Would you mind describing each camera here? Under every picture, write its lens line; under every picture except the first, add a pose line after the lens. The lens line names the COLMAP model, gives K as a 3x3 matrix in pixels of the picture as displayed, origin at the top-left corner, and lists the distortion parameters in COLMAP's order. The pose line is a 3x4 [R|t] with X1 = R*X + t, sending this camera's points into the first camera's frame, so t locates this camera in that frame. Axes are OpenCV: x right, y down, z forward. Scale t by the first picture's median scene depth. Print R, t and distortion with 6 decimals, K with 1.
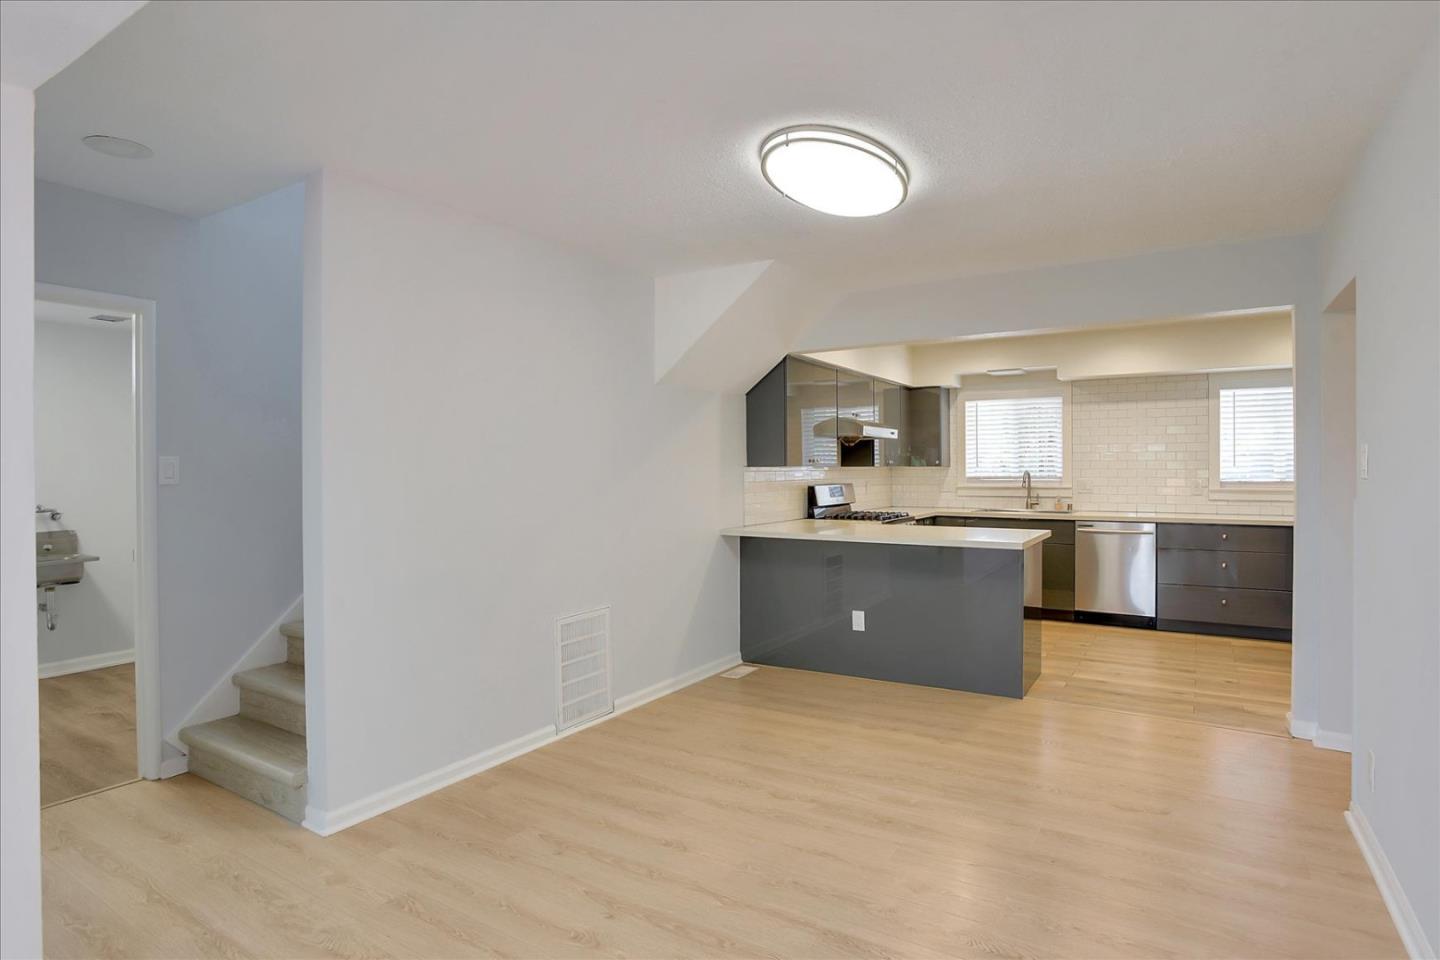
lens RADIAL K [[757.0, 0, 716.4], [0, 757.0, 477.0], [0, 0, 1]] dist [-0.015946, 0.004737]
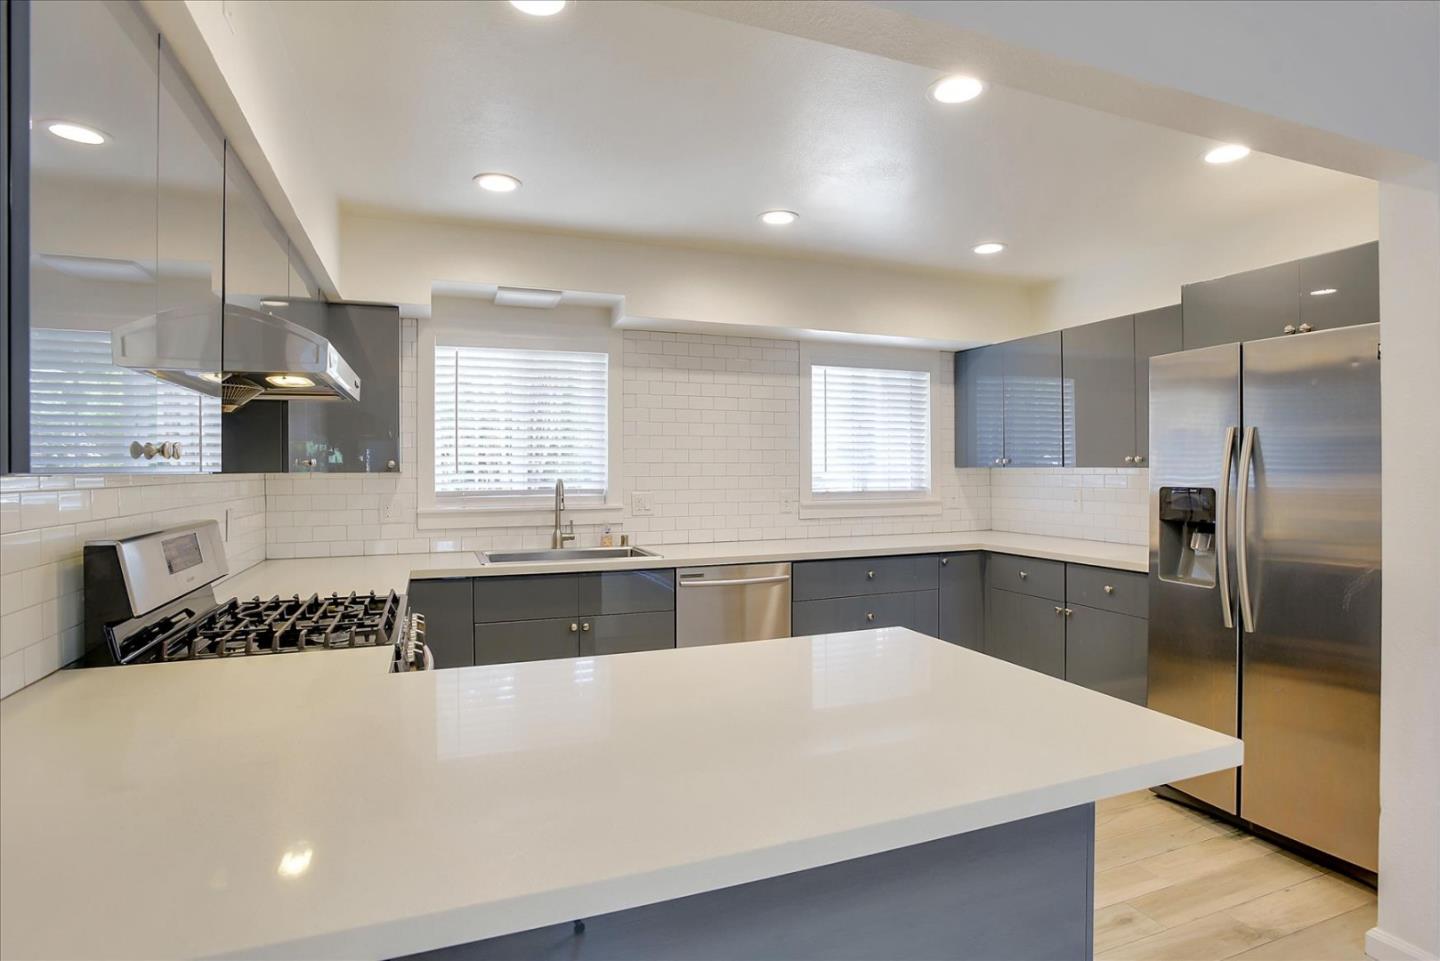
lens RADIAL K [[757.0, 0, 718.9], [0, 757.0, 474.2], [0, 0, 1]] dist [-0.015946, 0.004737]
pose [[0.605010, -0.003998, 0.796208, 0.038887], [0.009220, 0.999956, -0.001985, -0.010406], [-0.796165, 0.008542, 0.605020, 0.577549]]
